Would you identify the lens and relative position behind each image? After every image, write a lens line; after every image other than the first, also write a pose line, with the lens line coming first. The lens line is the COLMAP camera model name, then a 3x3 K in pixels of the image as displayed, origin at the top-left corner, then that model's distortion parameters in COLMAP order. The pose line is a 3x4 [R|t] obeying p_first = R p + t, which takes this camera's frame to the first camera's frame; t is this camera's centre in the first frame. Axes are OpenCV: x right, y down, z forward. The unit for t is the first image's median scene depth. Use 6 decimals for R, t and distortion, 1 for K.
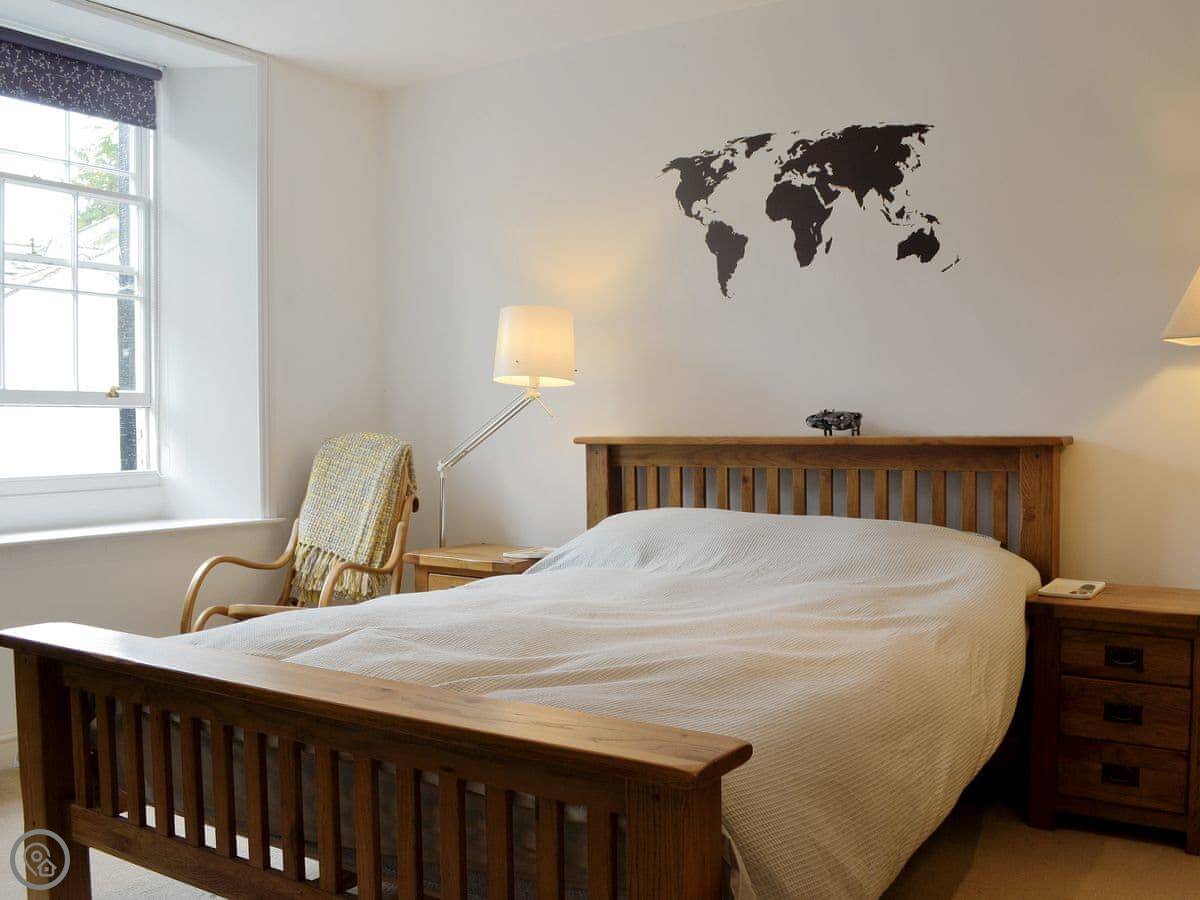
lens RADIAL K [[1160.0, 0, 599.8], [0, 1160.0, 454.4], [0, 0, 1]] dist [-0.061758, 0.000000]
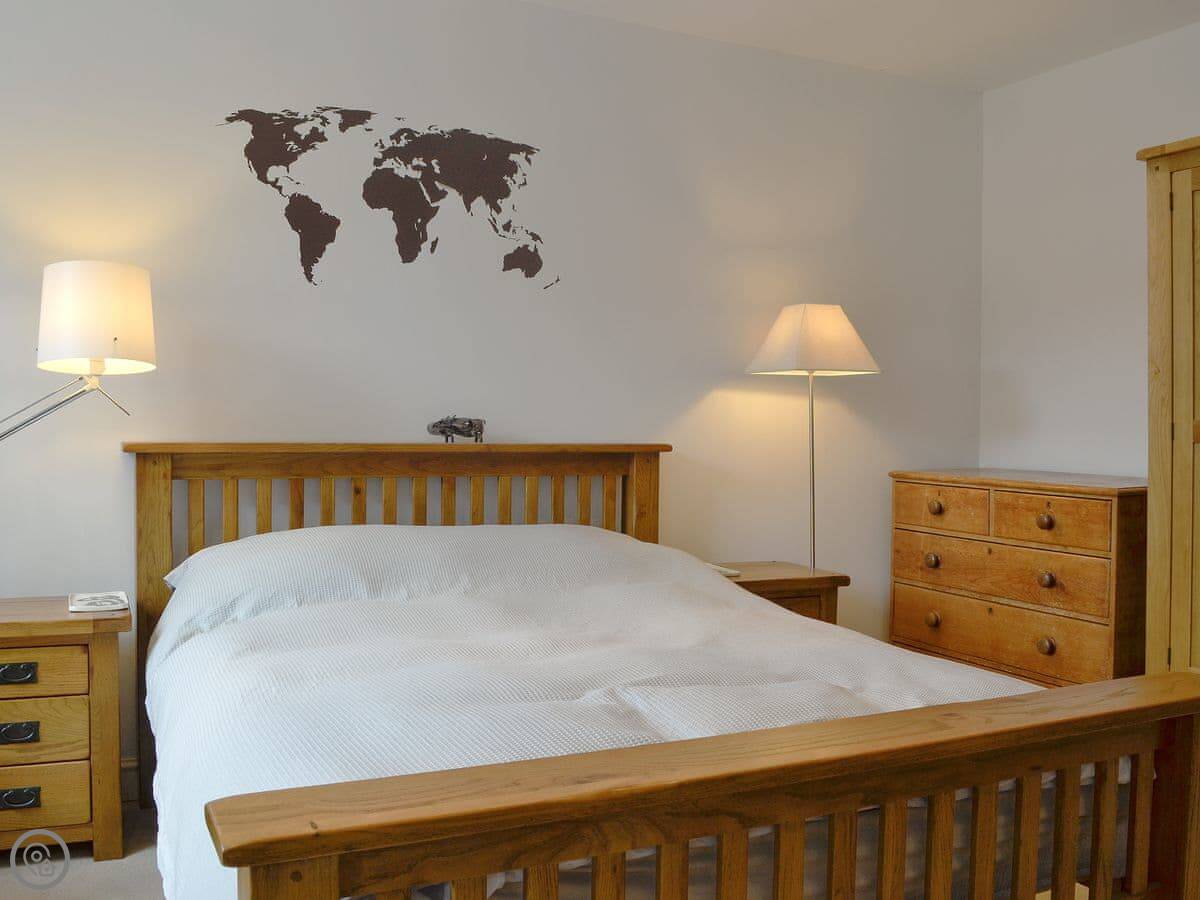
lens RADIAL K [[1160.0, 0, 600.2], [0, 1160.0, 445.9], [0, 0, 1]] dist [-0.061758, 0.000000]
pose [[0.494665, -0.009489, 0.869032, -0.573416], [0.003784, 0.999954, 0.008765, -0.020750], [-0.869075, -0.001048, 0.494679, 0.397772]]
